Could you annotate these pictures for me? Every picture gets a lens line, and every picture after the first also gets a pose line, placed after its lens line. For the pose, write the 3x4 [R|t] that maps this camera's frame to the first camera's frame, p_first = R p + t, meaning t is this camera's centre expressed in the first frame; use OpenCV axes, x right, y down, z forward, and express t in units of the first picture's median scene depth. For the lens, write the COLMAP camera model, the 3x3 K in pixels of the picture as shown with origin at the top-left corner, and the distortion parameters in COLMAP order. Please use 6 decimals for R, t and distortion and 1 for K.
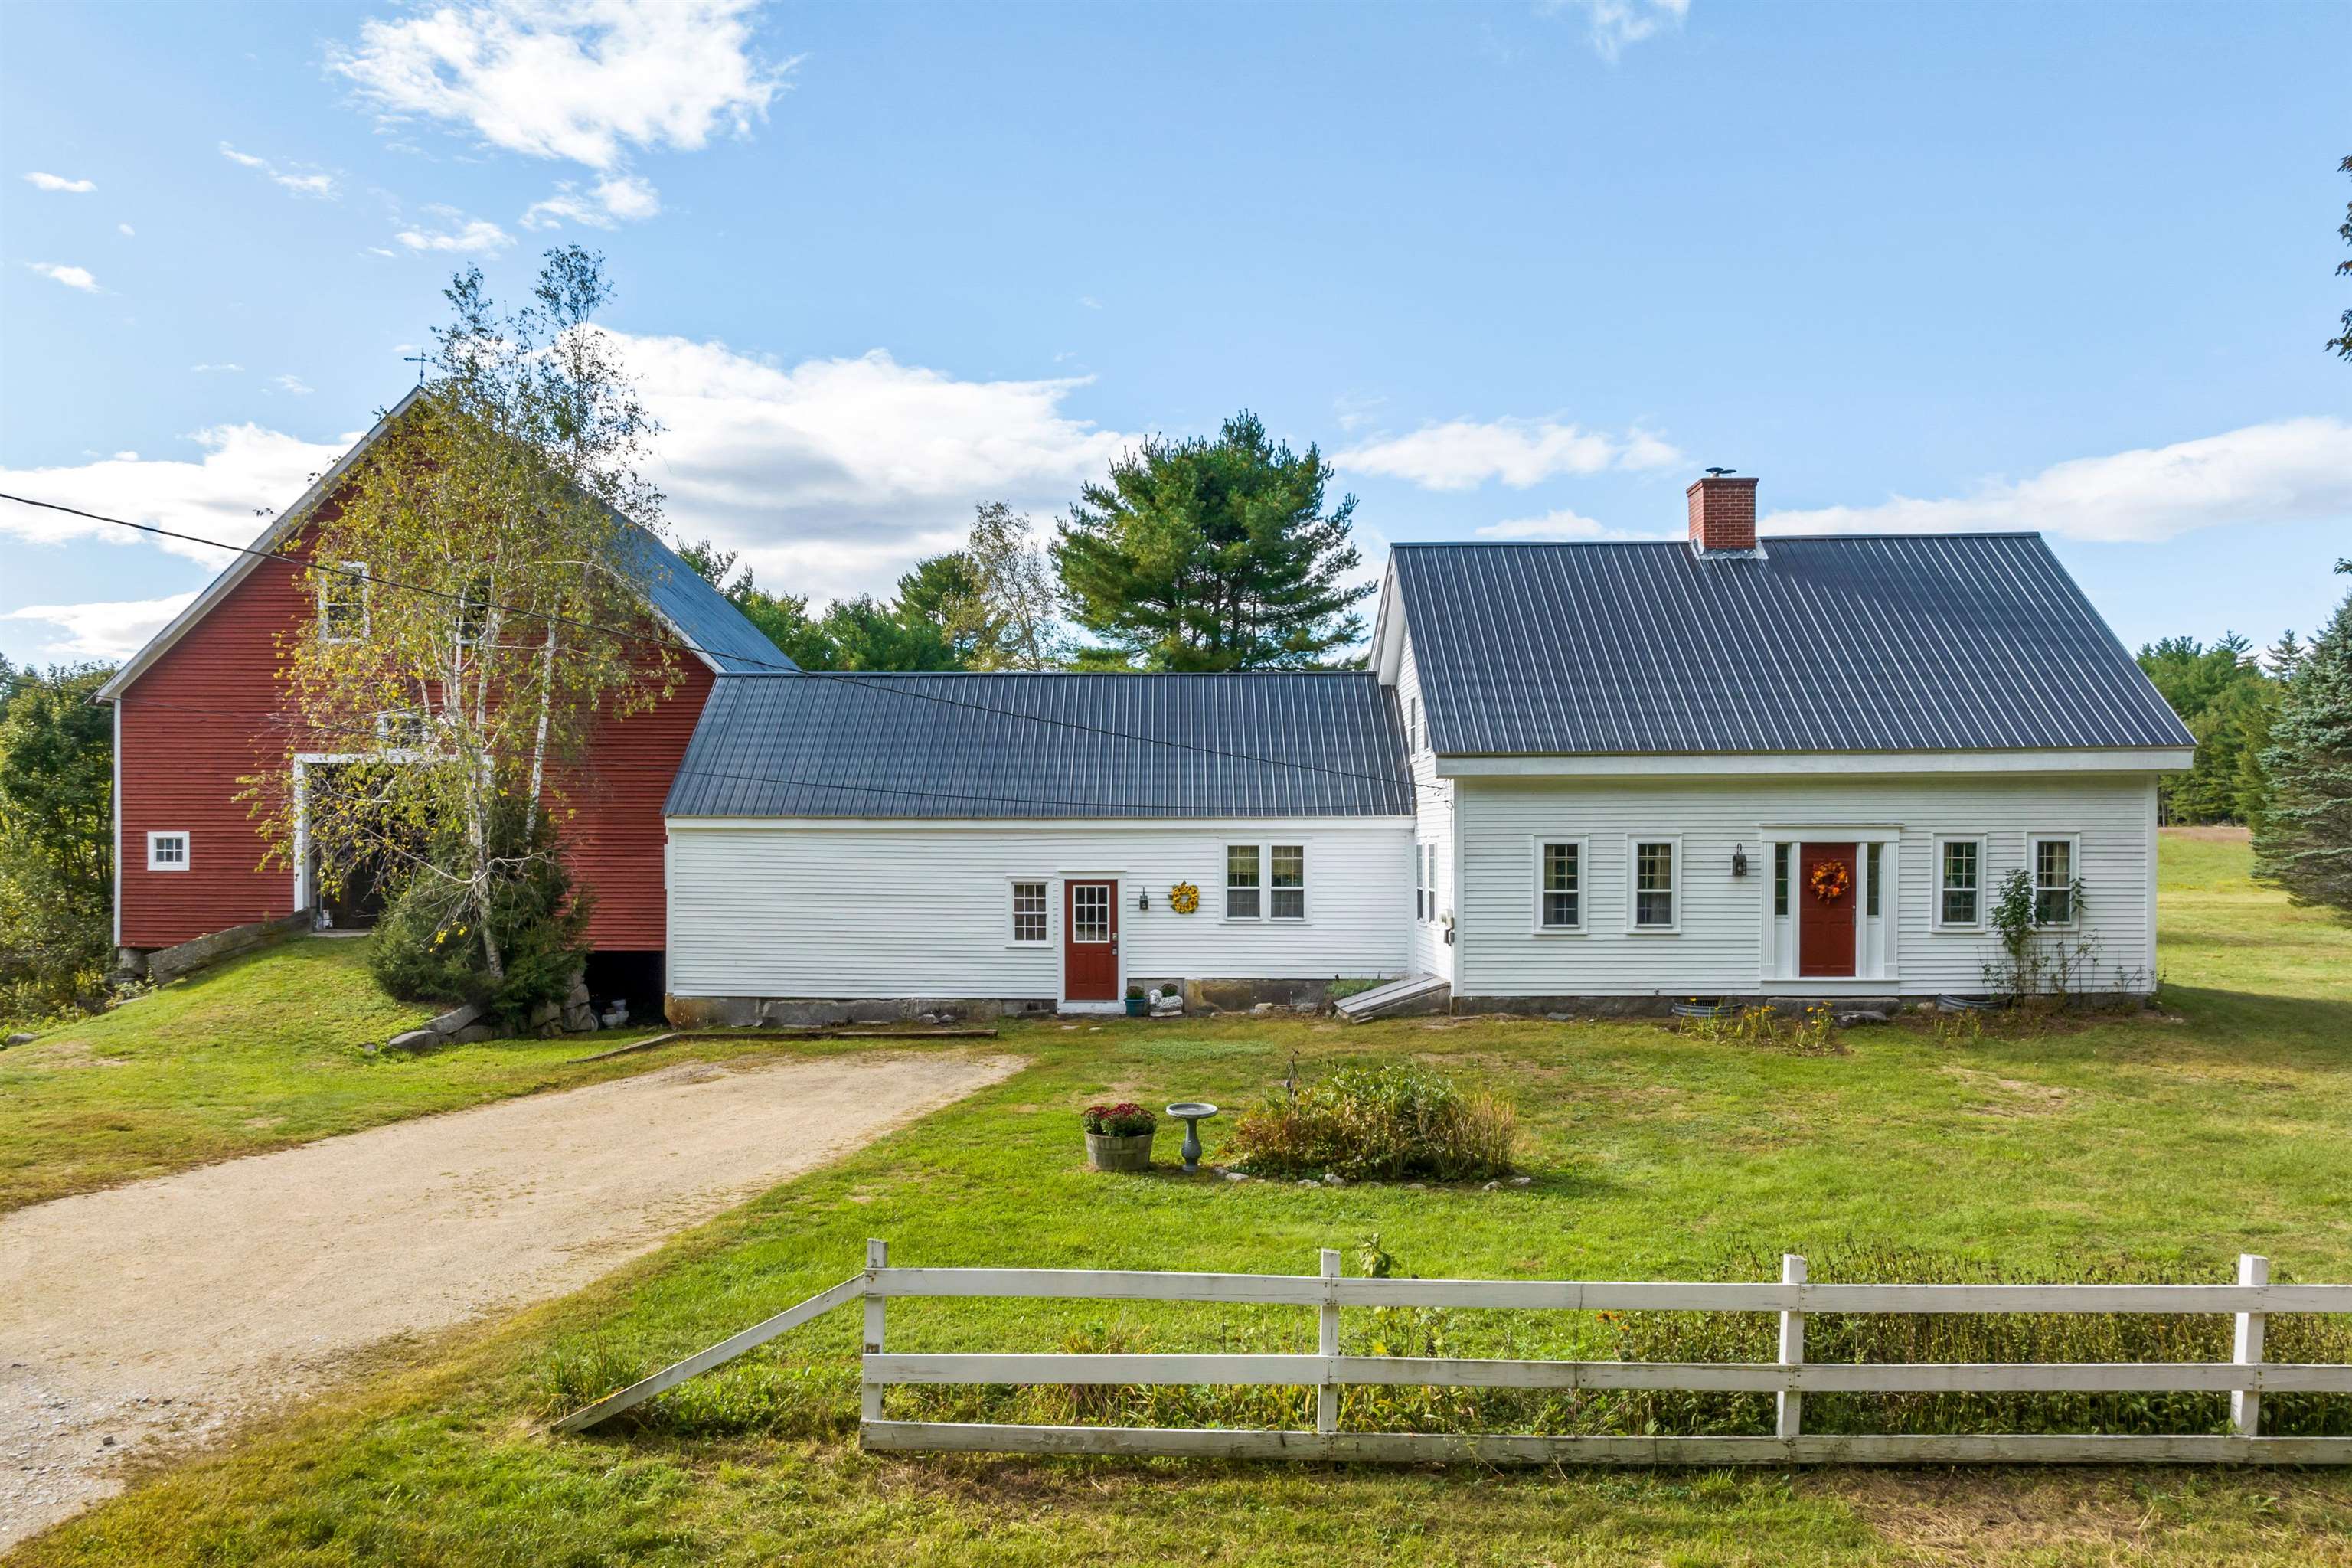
lens RADIAL K [[1685.3, 0, 1175.8], [0, 1685.3, 791.2], [0, 0, 1]] dist [0.000207, 0.000790]
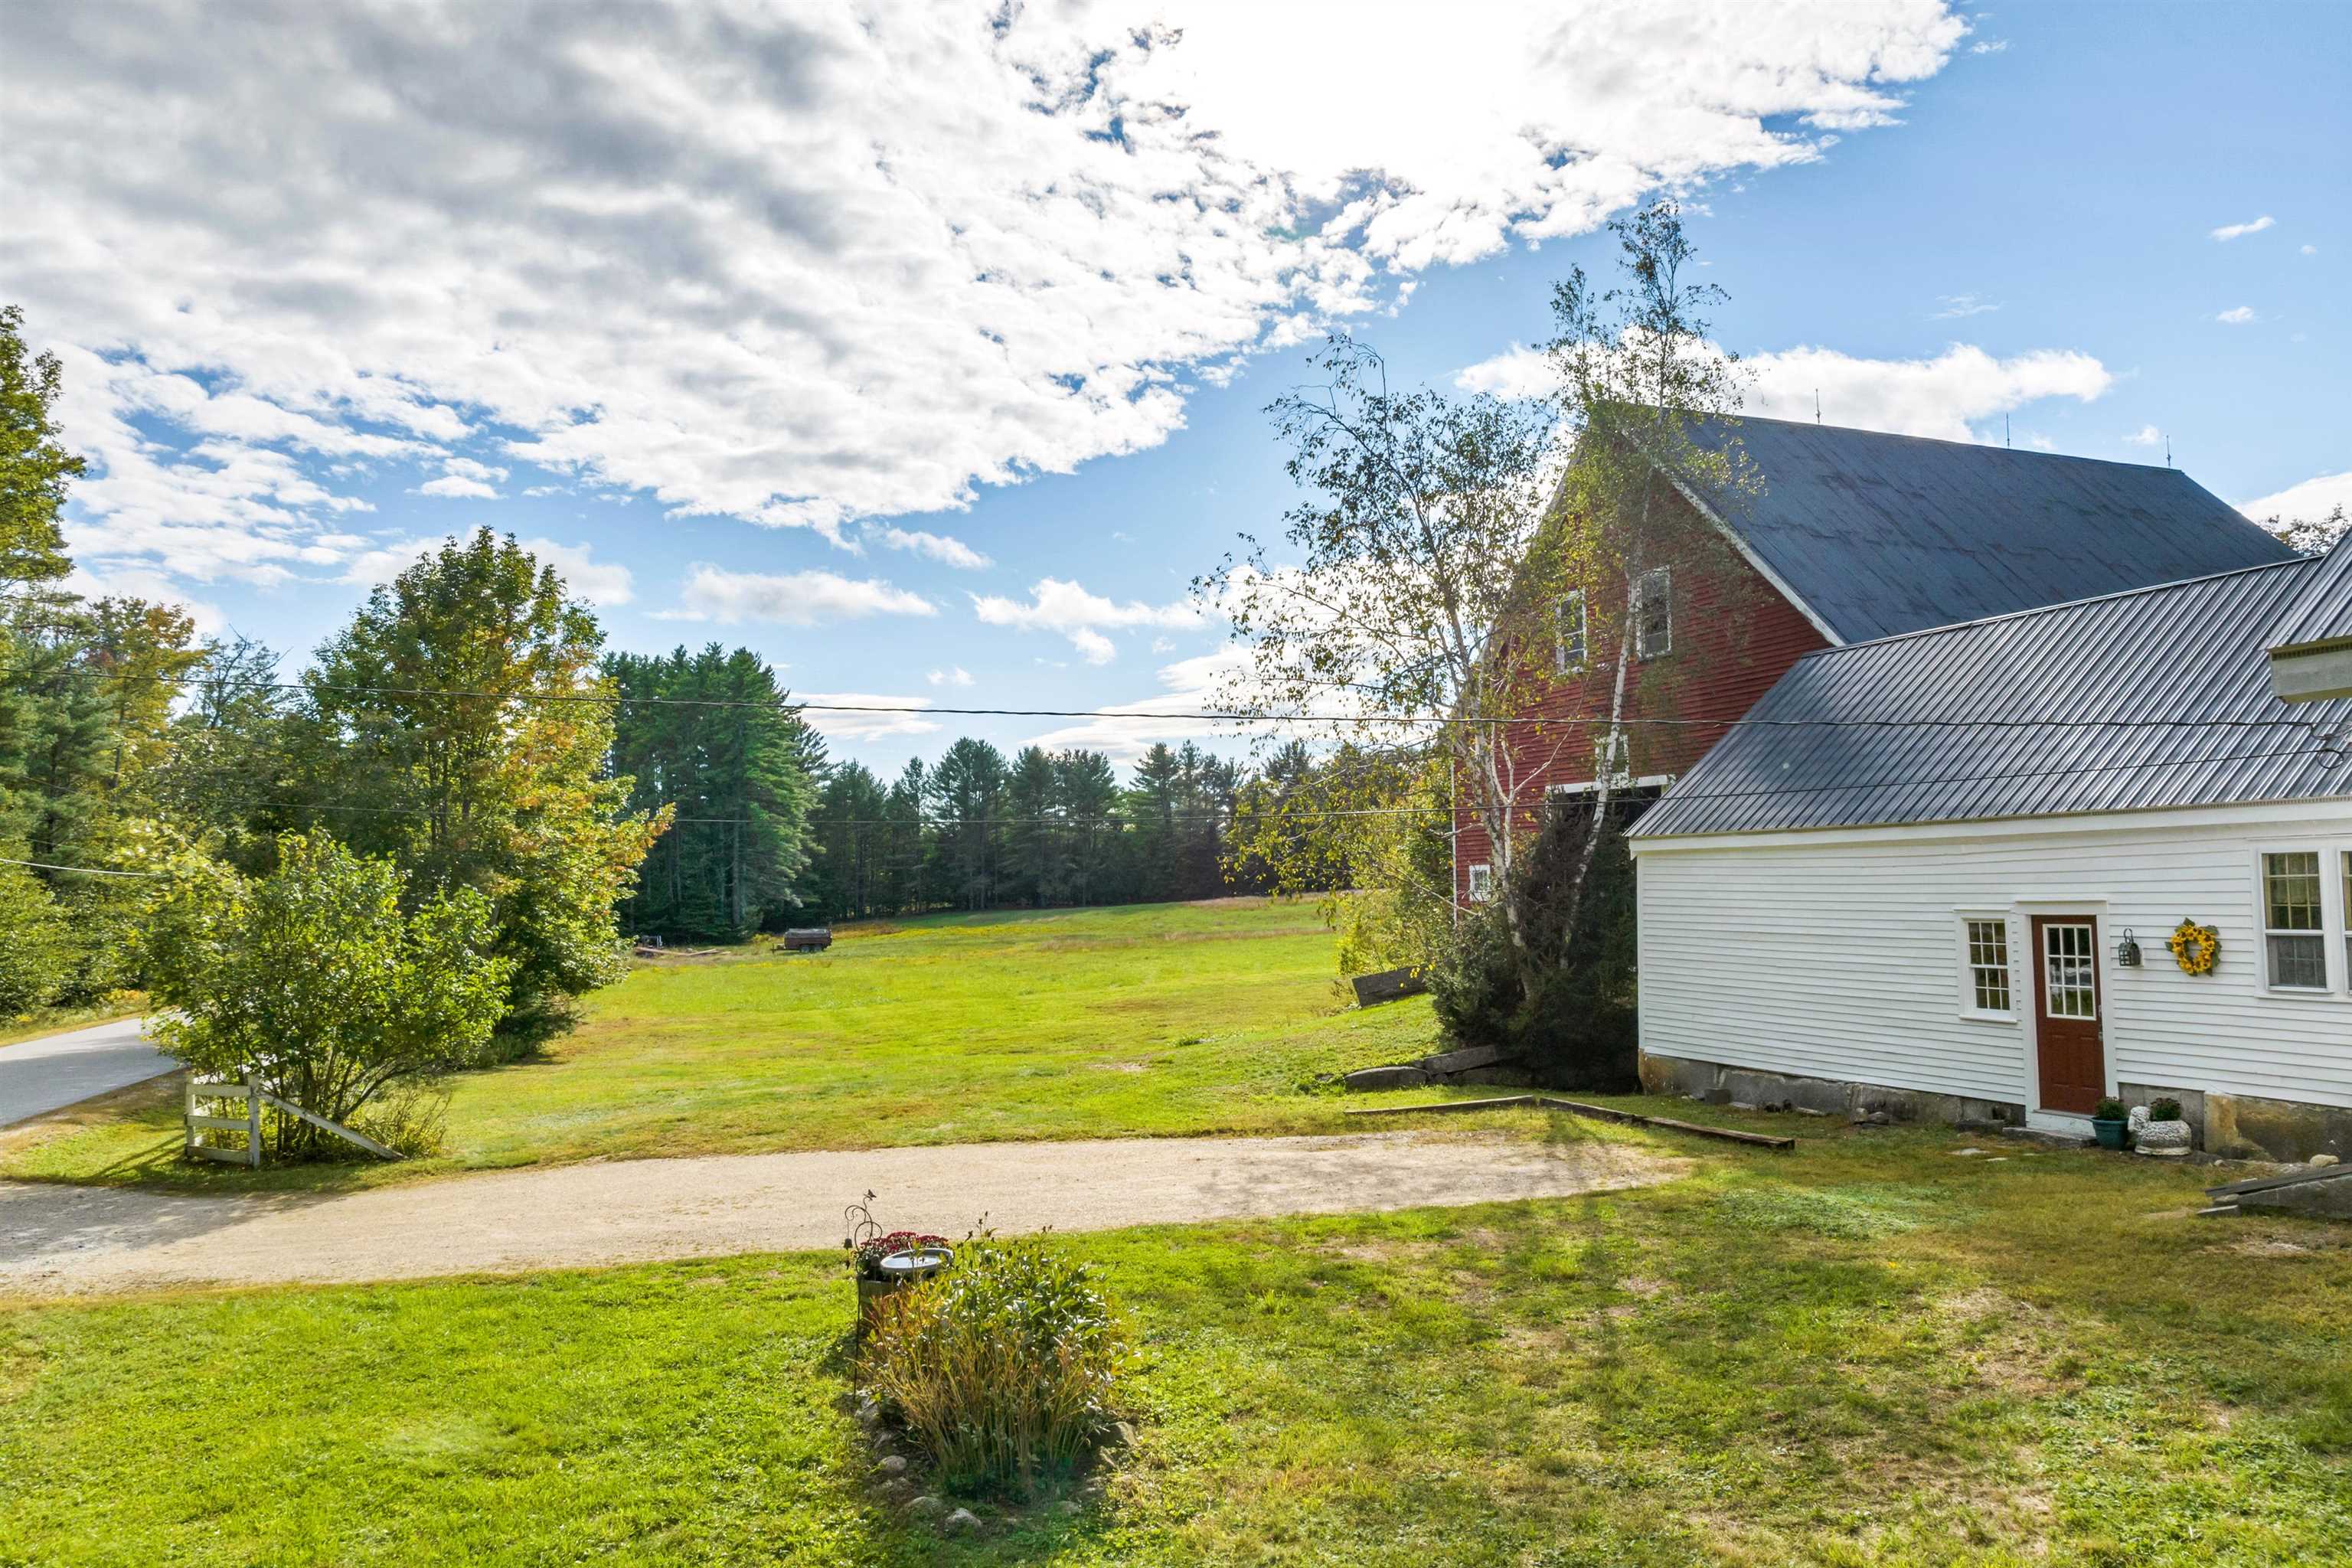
lens RADIAL K [[1685.3, 0, 1176.9], [0, 1685.3, 773.1], [0, 0, 1]] dist [0.000207, 0.000790]
pose [[0.386476, -0.075378, -0.919214, 0.393113], [0.047552, 0.996958, -0.061760, 0.023486], [0.921073, -0.019842, 0.388884, 0.465481]]
